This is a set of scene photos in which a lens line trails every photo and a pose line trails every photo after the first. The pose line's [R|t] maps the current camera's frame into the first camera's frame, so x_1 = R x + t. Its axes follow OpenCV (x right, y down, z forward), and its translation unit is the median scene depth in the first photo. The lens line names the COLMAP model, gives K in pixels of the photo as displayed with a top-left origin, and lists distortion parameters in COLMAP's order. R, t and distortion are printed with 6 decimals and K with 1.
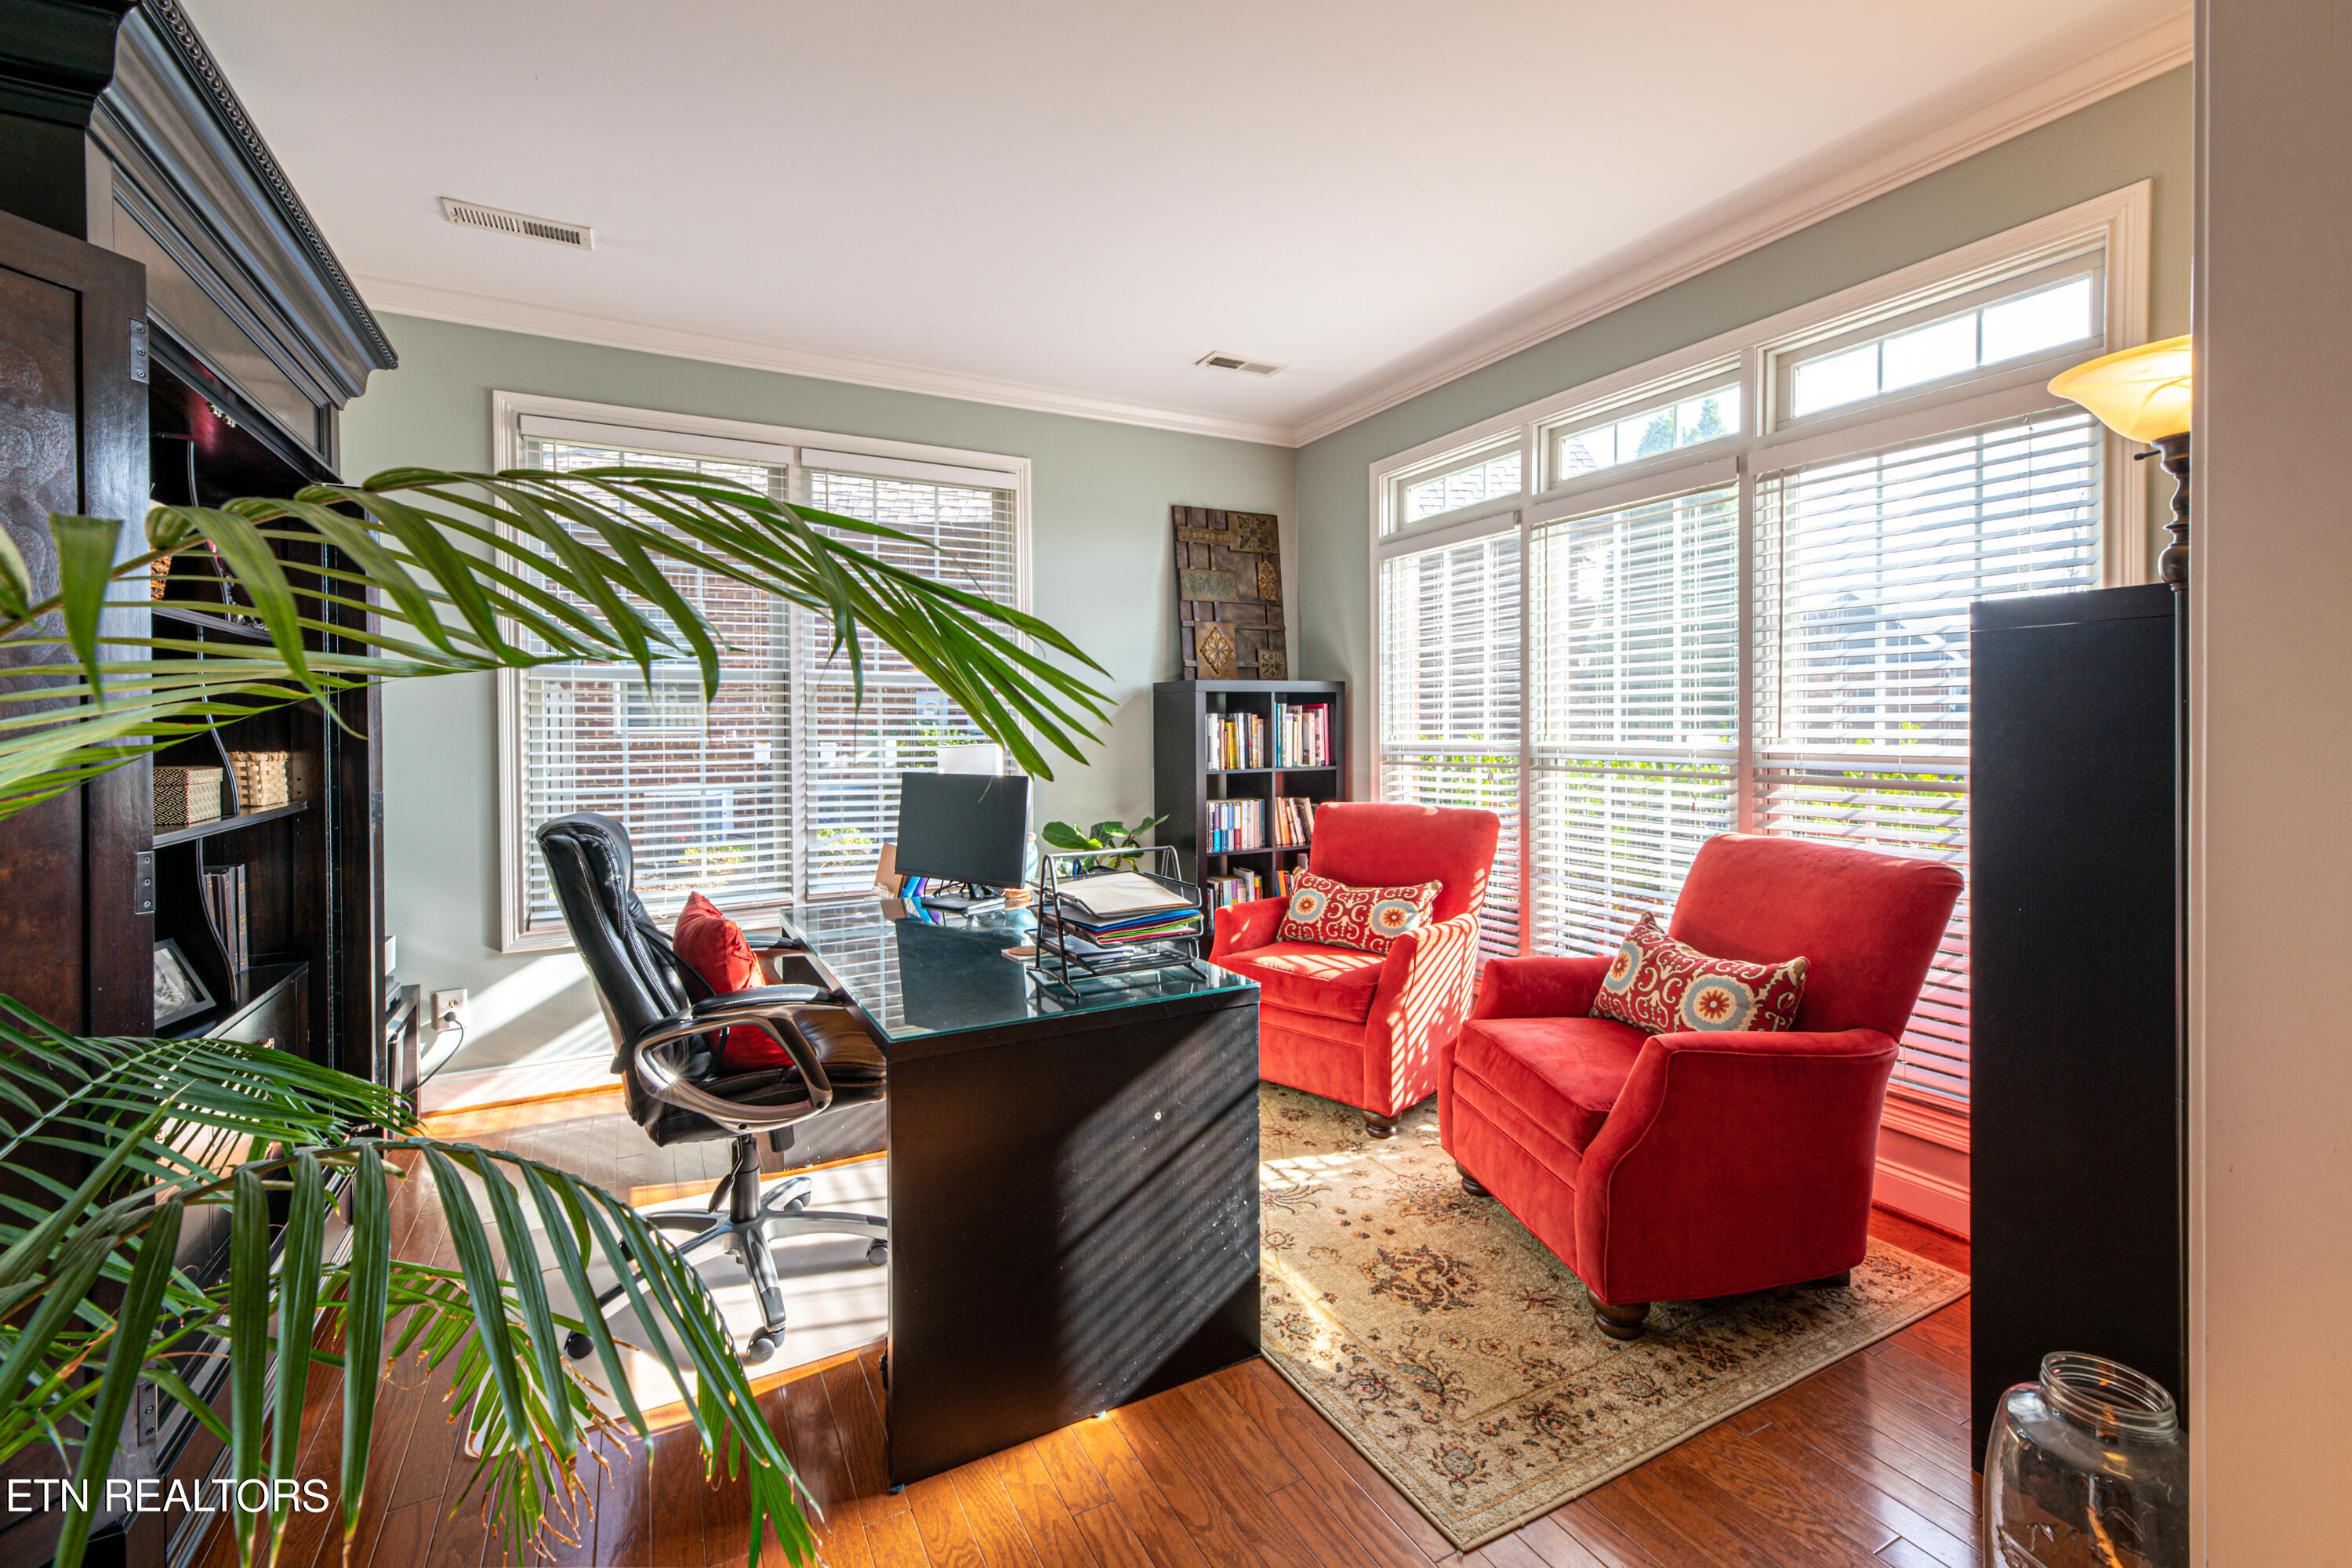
lens RADIAL K [[995.3, 0, 1136.2], [0, 995.3, 739.7], [0, 0, 1]] dist [0.004139, -0.002133]
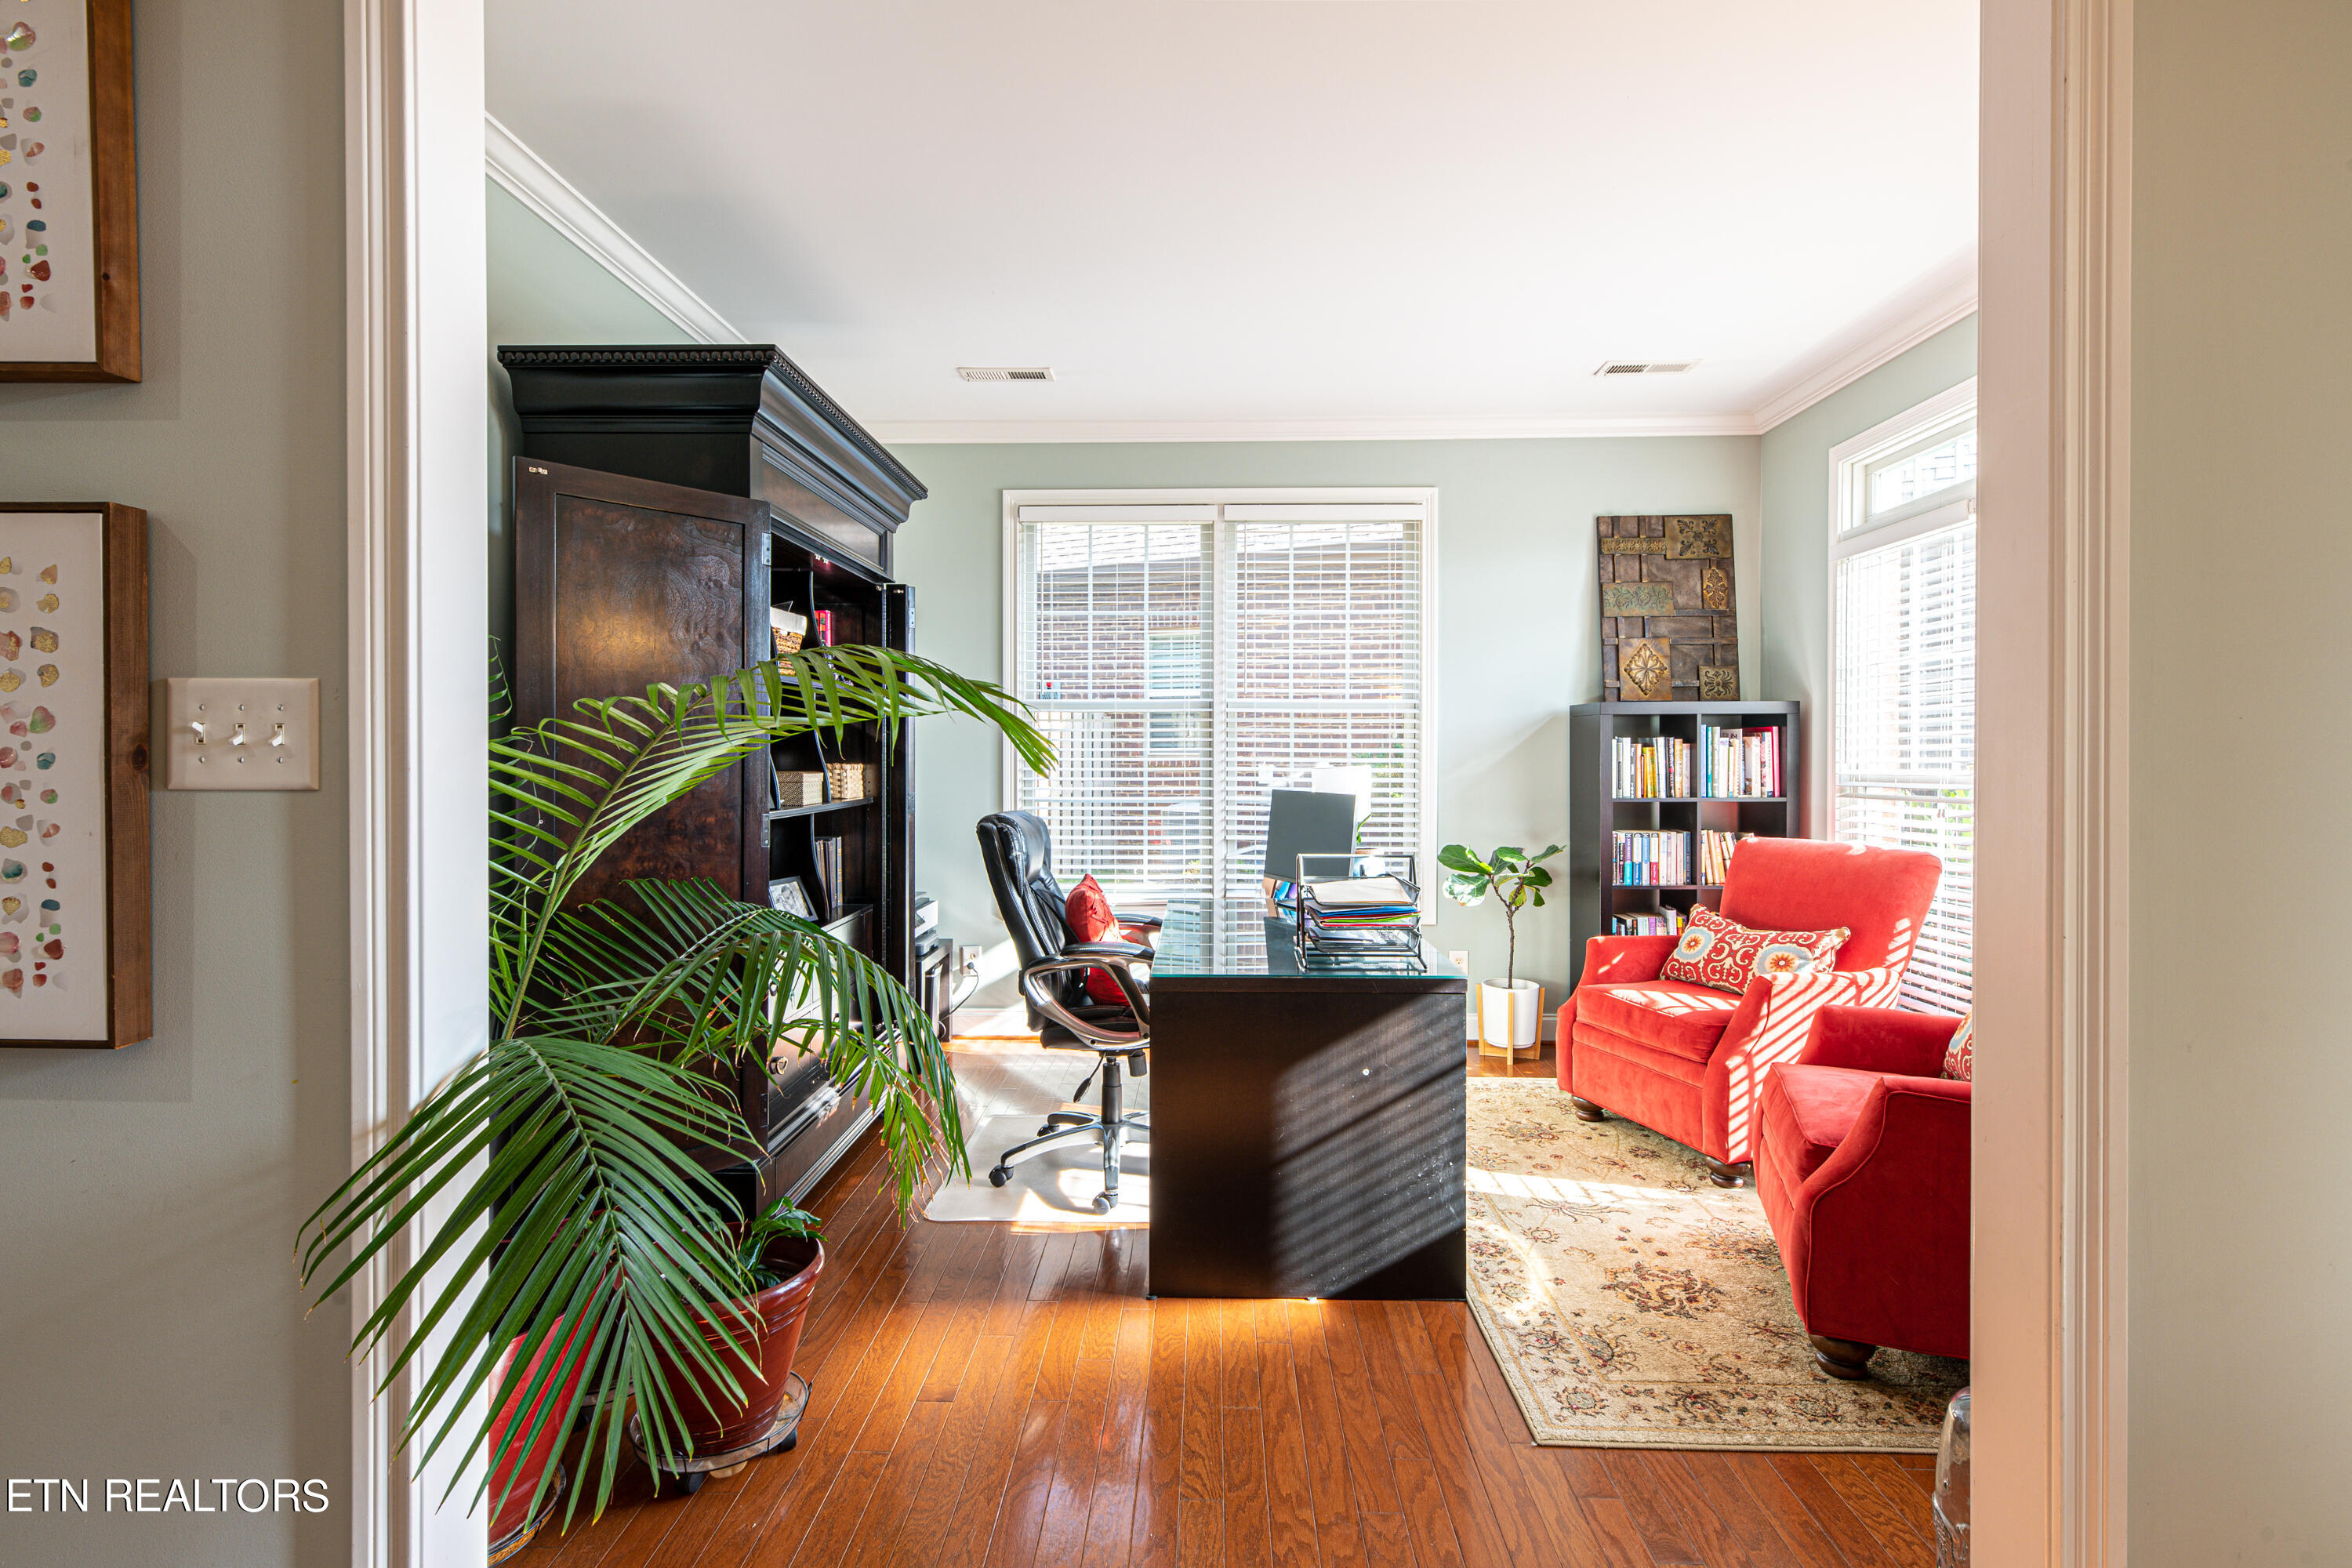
lens RADIAL K [[1254.7, 0, 1185.3], [0, 1254.7, 764.7], [0, 0, 1]] dist [-0.006254, -0.005403]
pose [[0.857613, 0.012737, -0.514137, 0.435183], [-0.012635, 0.999913, 0.003696, 0.000240], [0.514140, 0.003326, 0.857700, -0.301995]]
